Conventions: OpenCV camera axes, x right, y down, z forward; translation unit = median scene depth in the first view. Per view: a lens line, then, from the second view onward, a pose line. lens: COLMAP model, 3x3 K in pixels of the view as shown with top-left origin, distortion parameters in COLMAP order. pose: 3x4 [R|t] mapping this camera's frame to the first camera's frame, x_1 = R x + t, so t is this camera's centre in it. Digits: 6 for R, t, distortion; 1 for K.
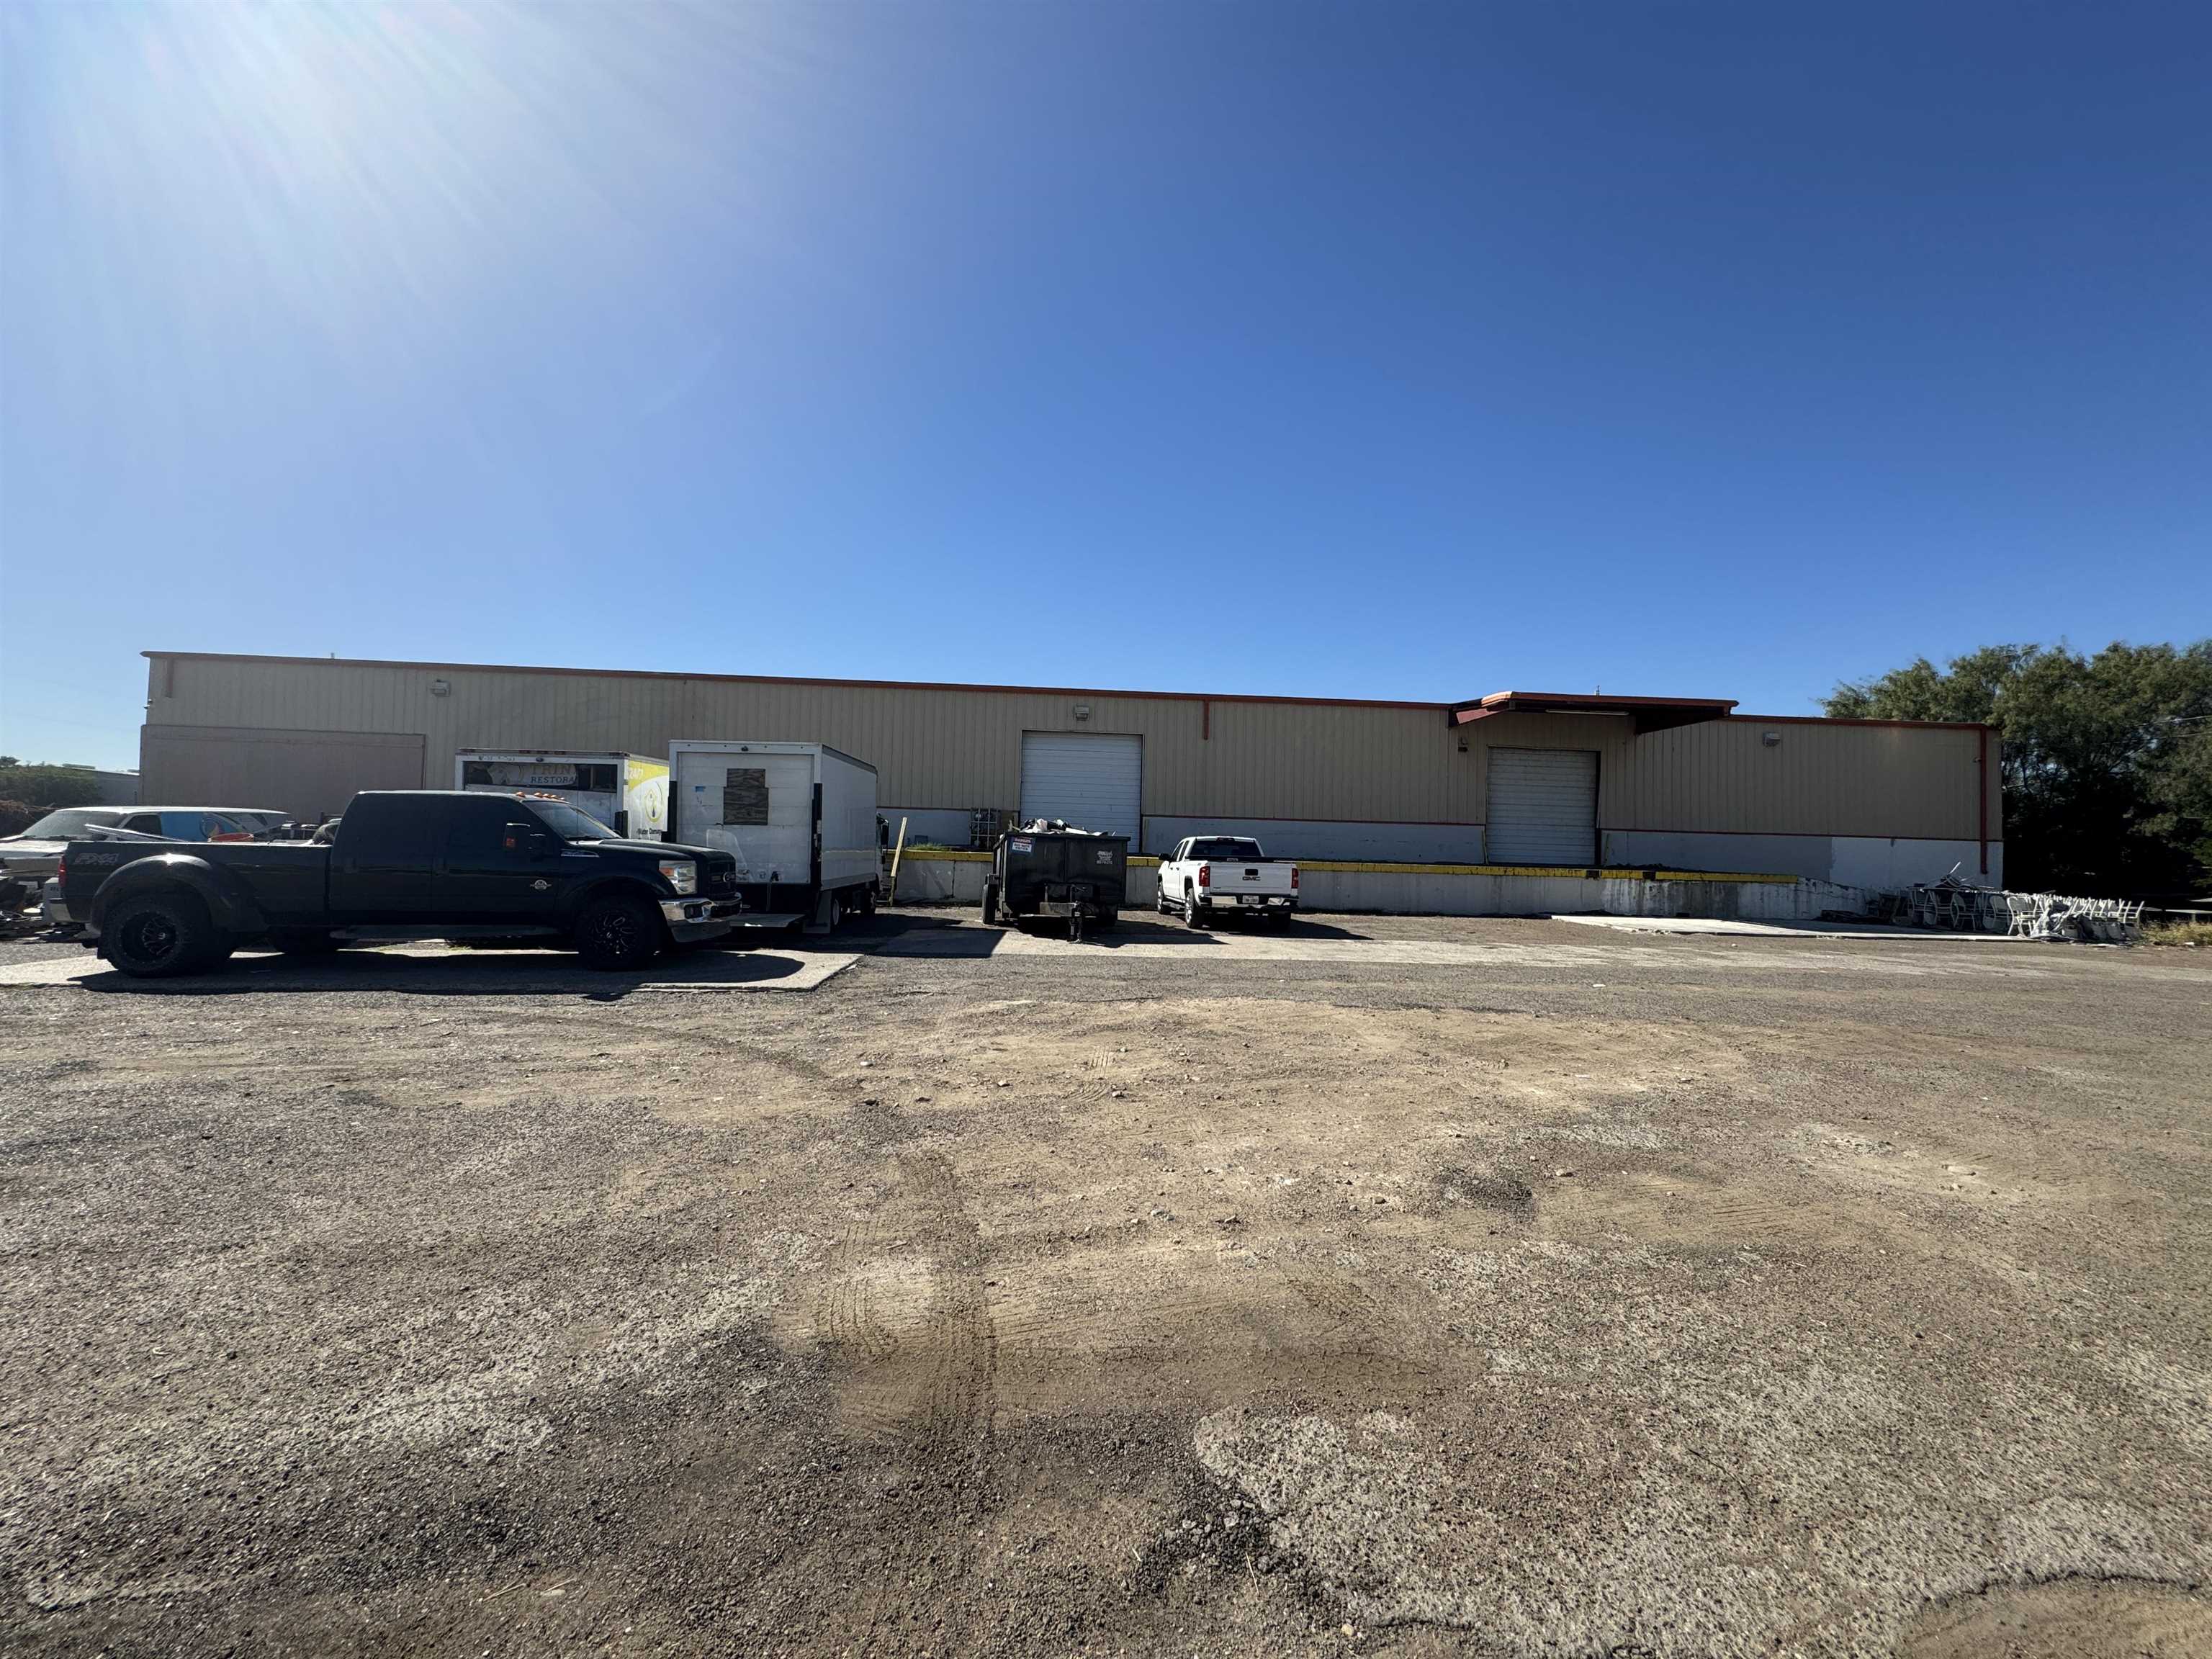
lens RADIAL K [[884.8, 0, 1104.2], [0, 884.8, 829.0], [0, 0, 1]] dist [-0.002679, 0.000954]
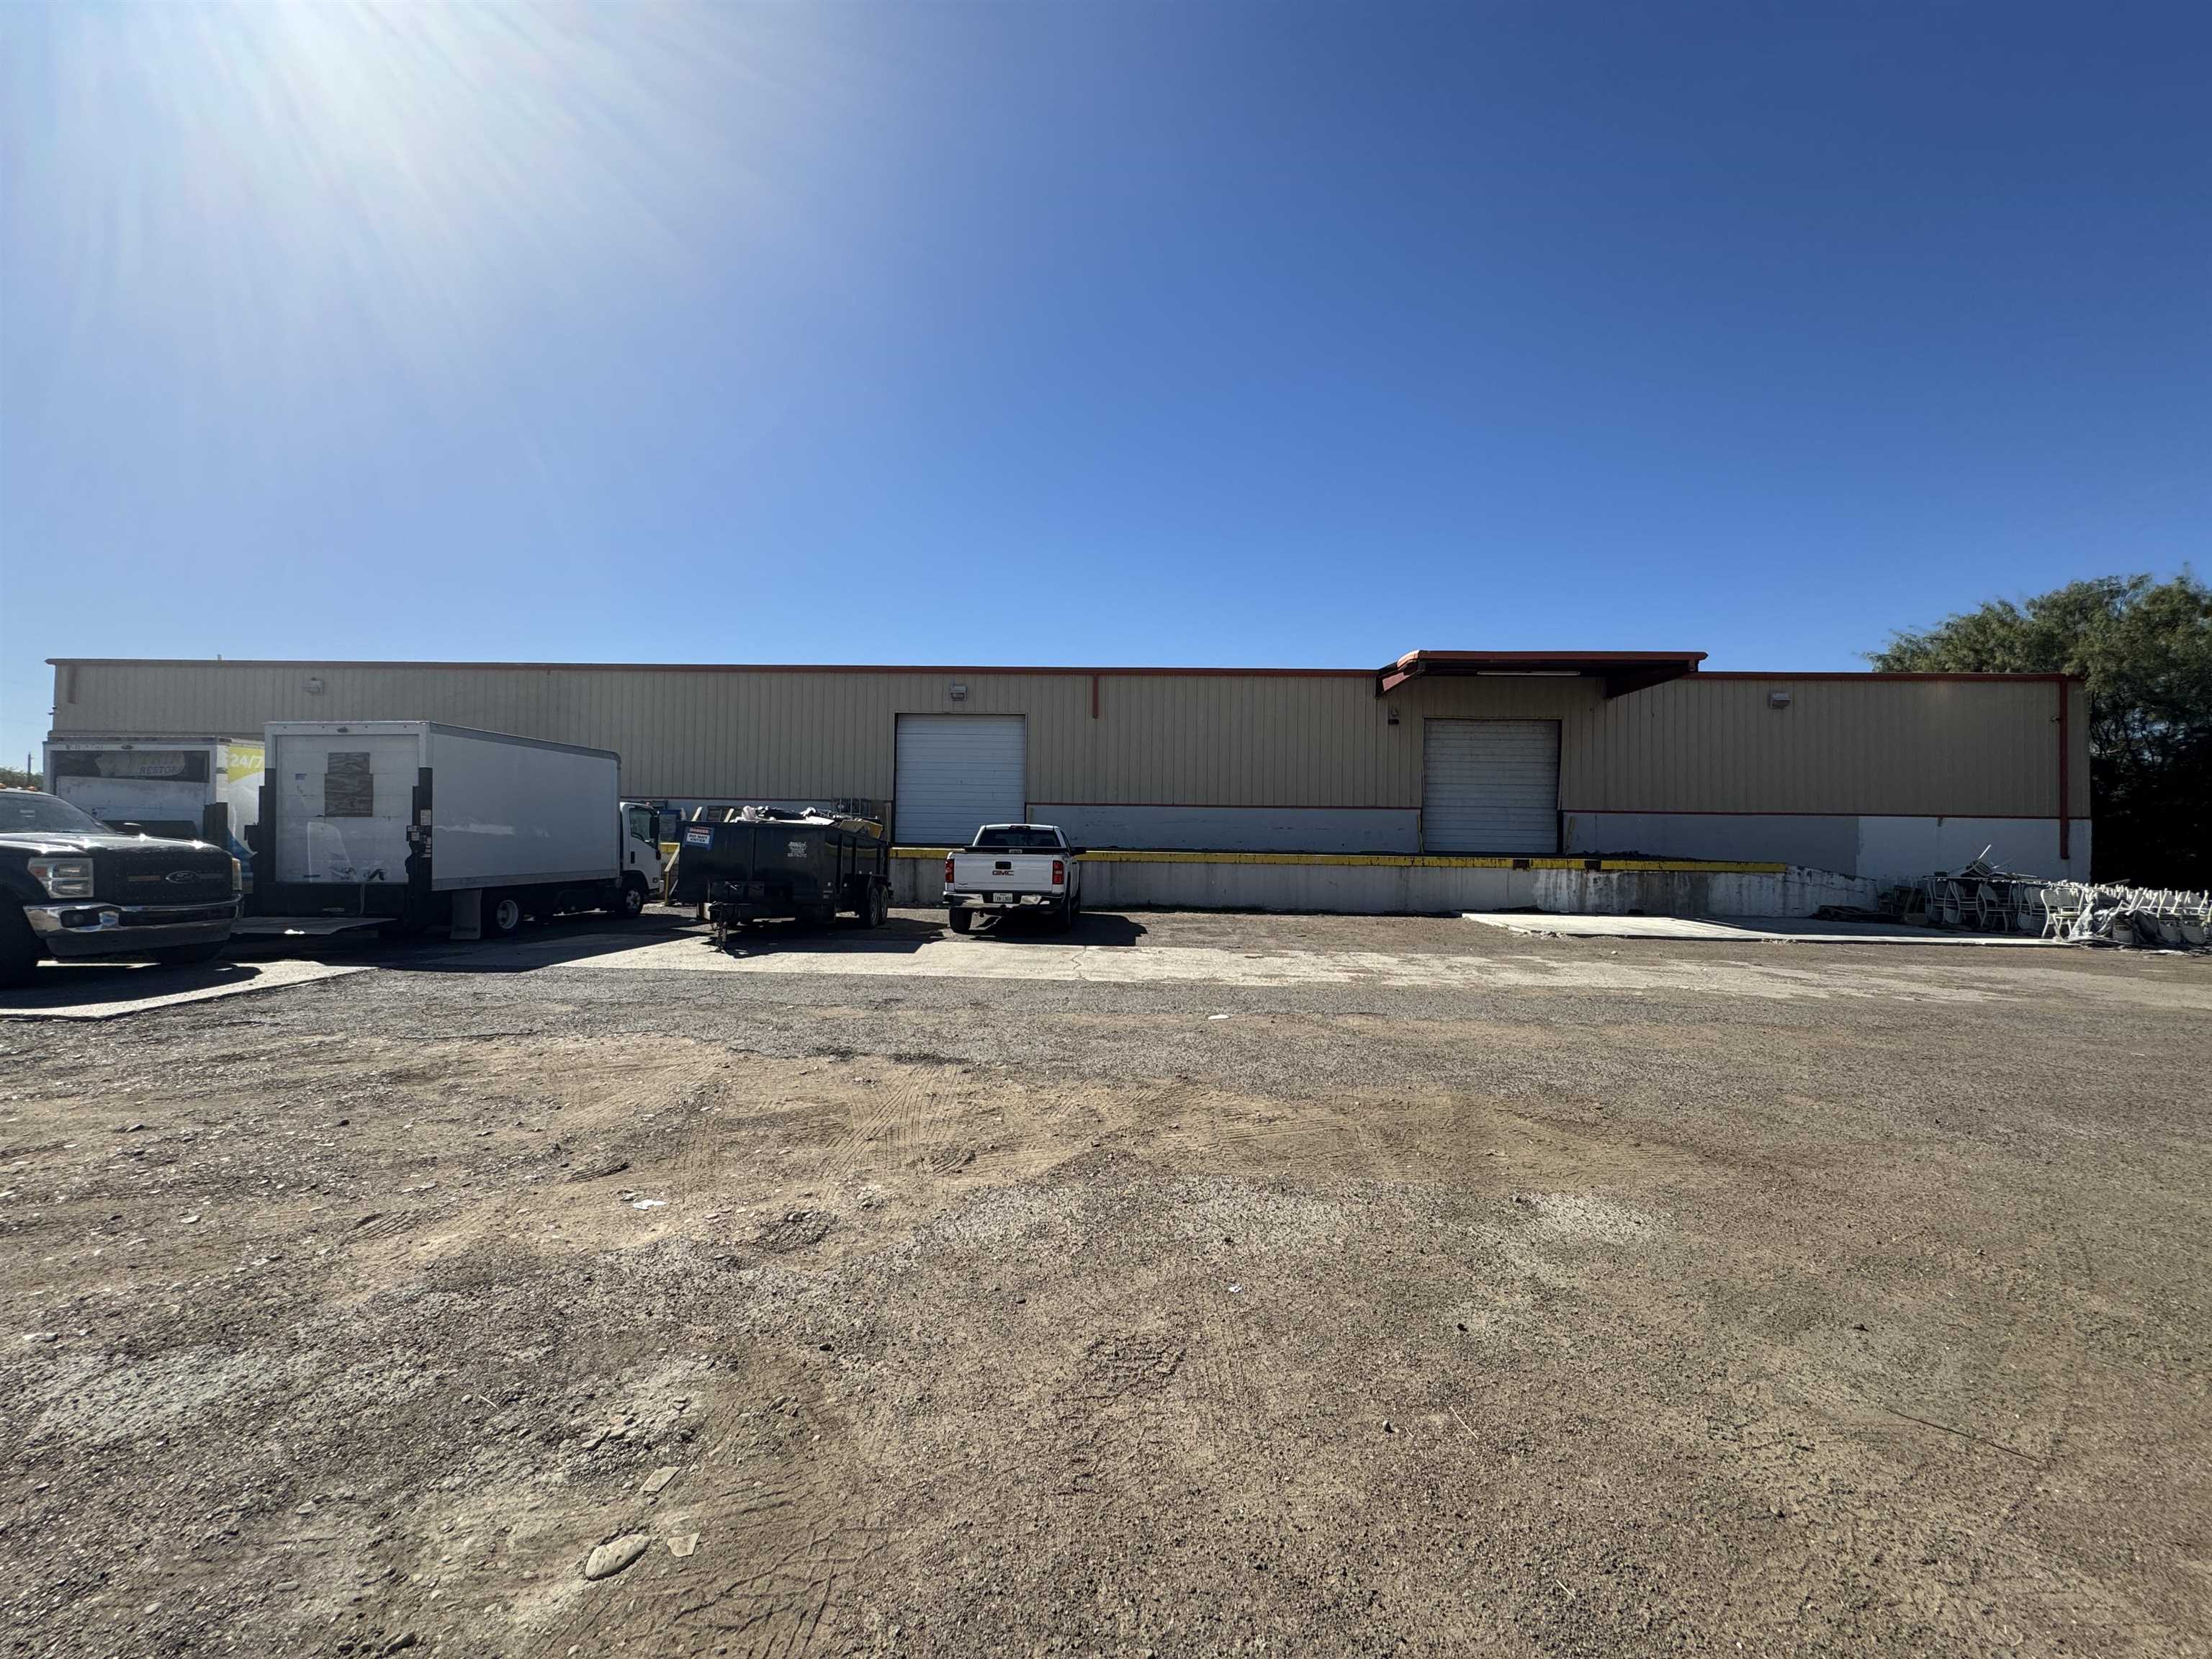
lens RADIAL K [[884.8, 0, 1104.2], [0, 884.8, 829.0], [0, 0, 1]] dist [-0.002679, 0.000954]
pose [[0.994077, -0.013145, -0.107878, 0.247886], [0.013840, 0.999888, 0.005697, 0.007456], [0.107791, -0.007157, 0.994148, 0.119746]]
